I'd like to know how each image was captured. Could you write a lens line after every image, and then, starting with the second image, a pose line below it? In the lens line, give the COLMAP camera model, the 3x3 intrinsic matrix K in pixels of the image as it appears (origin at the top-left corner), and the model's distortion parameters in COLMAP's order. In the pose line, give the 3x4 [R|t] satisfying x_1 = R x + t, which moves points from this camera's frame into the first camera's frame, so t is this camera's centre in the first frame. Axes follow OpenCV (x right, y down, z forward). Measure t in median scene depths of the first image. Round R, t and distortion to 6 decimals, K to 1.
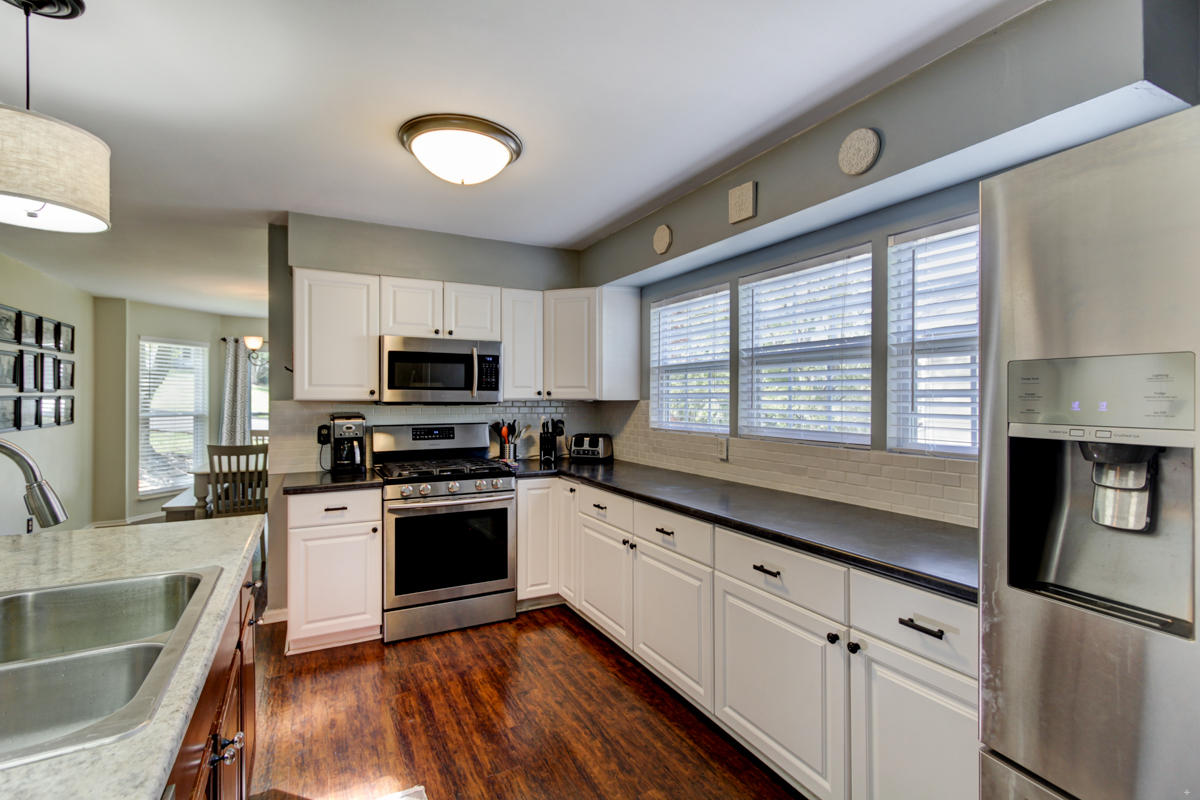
lens RADIAL K [[548.4, 0, 591.4], [0, 548.4, 398.3], [0, 0, 1]] dist [-0.001967, 0.000064]
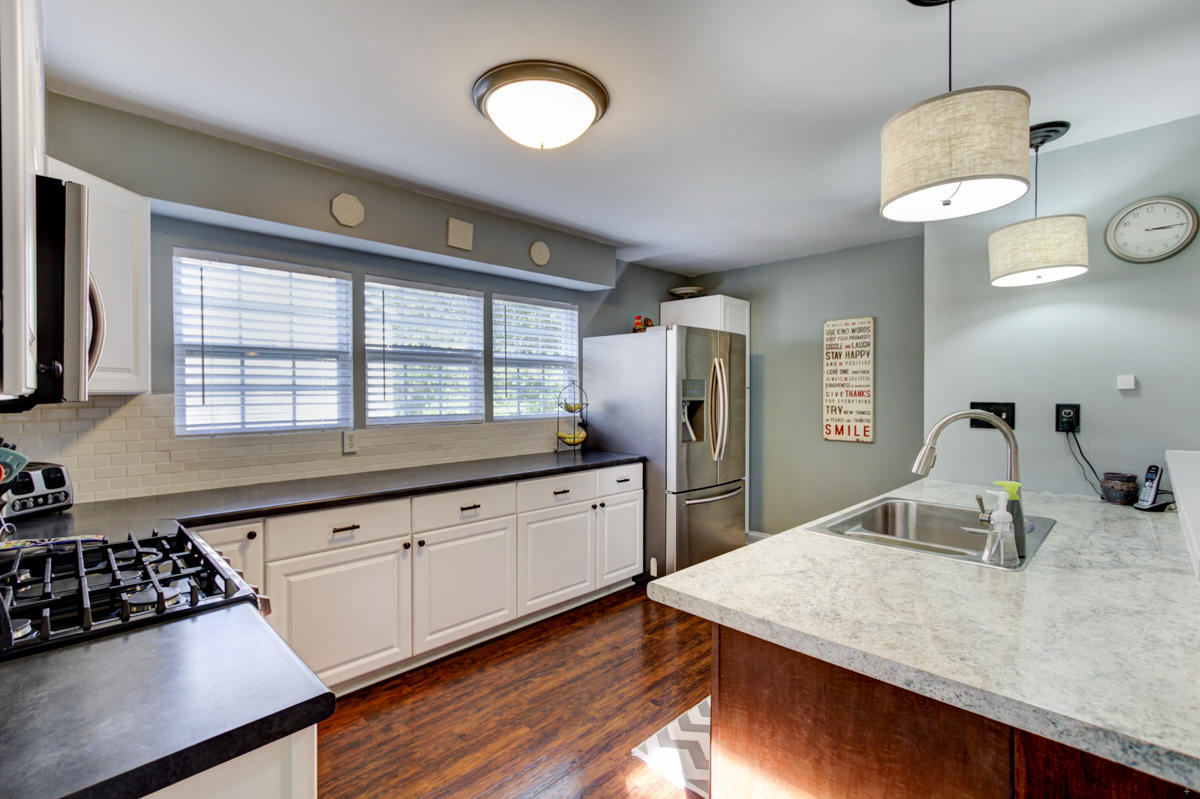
lens RADIAL K [[548.4, 0, 591.4], [0, 548.4, 397.8], [0, 0, 1]] dist [-0.001967, 0.000064]
pose [[-0.307737, -0.009440, 0.951425, -0.751830], [0.002344, 0.999940, 0.010680, 0.002422], [-0.951469, 0.005516, -0.307696, 0.813454]]
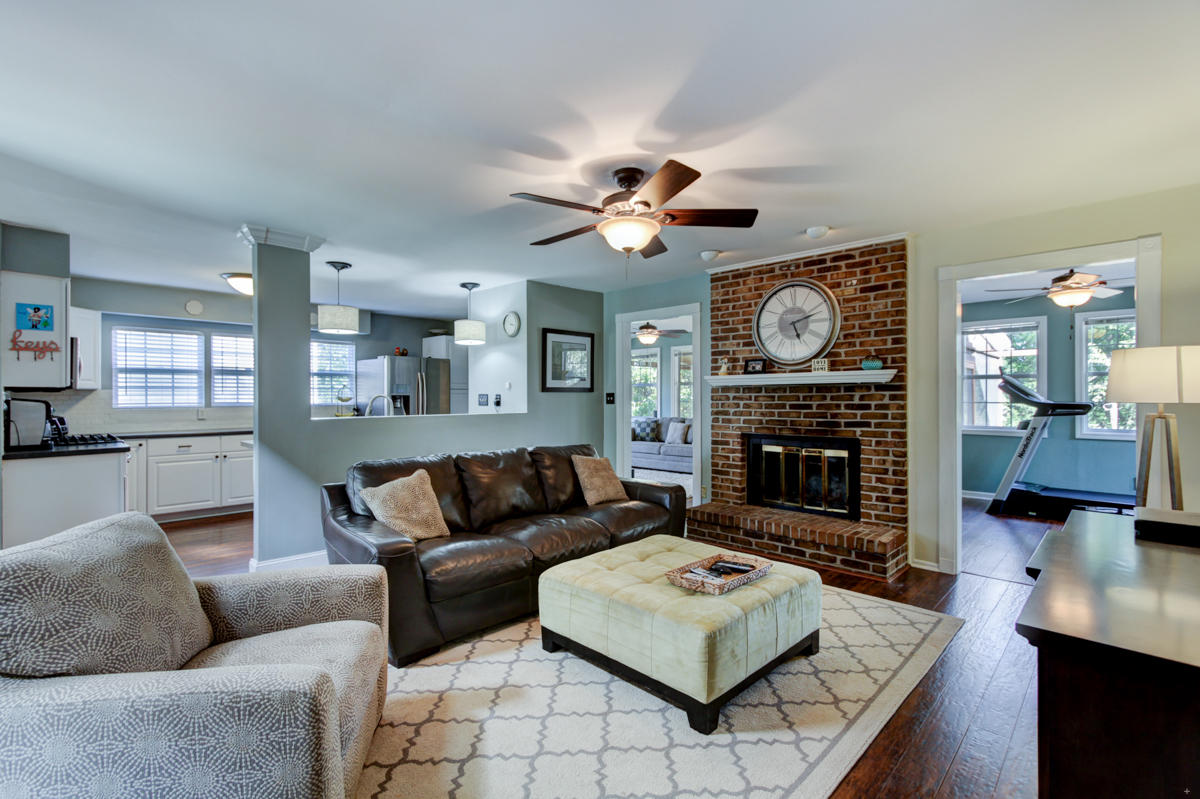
lens RADIAL K [[548.4, 0, 591.4], [0, 548.4, 397.8], [0, 0, 1]] dist [-0.001967, 0.000064]
pose [[-0.339029, -0.002120, 0.940773, -1.975738], [0.000536, 0.999997, 0.002447, 0.024802], [-0.940776, 0.001333, -0.339027, 0.300161]]
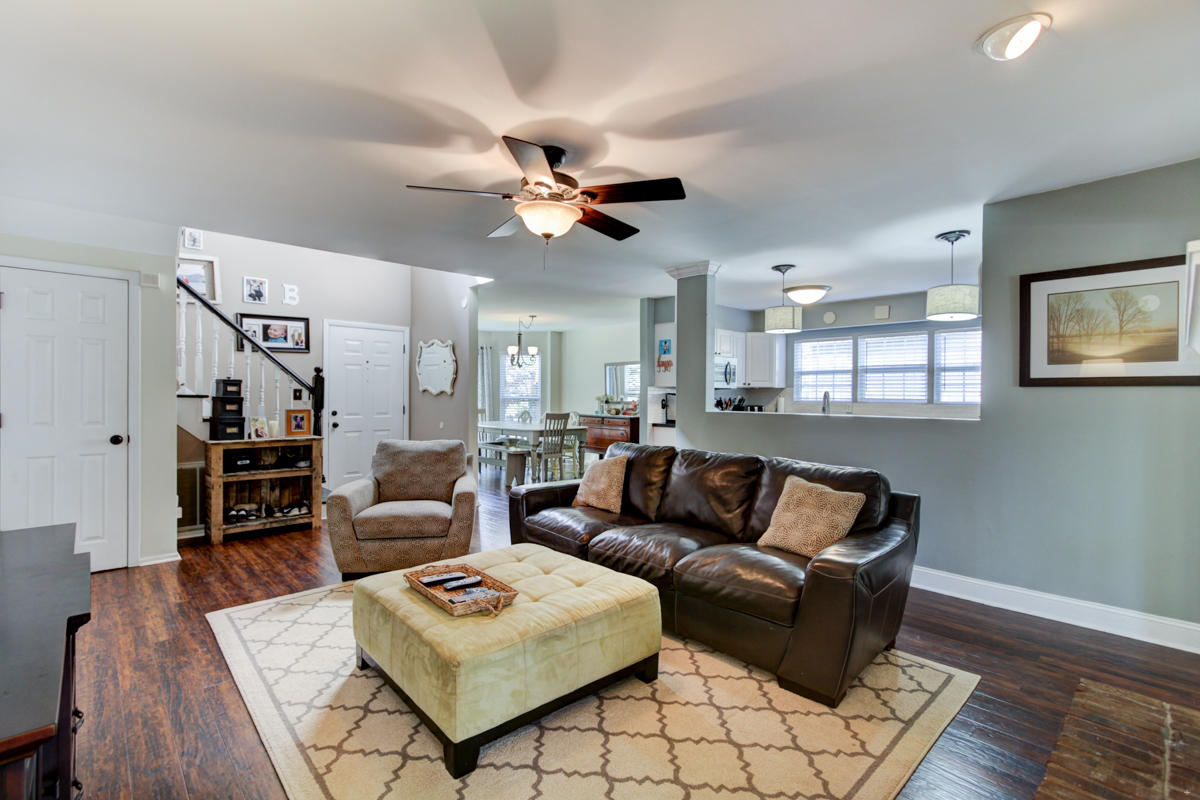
lens RADIAL K [[548.4, 0, 591.4], [0, 548.4, 398.3], [0, 0, 1]] dist [-0.001967, 0.000064]
pose [[0.958568, 0.000329, 0.284863, -1.350066], [-0.003958, 0.999918, 0.012164, 0.023493], [-0.284836, -0.012788, 0.958491, -0.842191]]
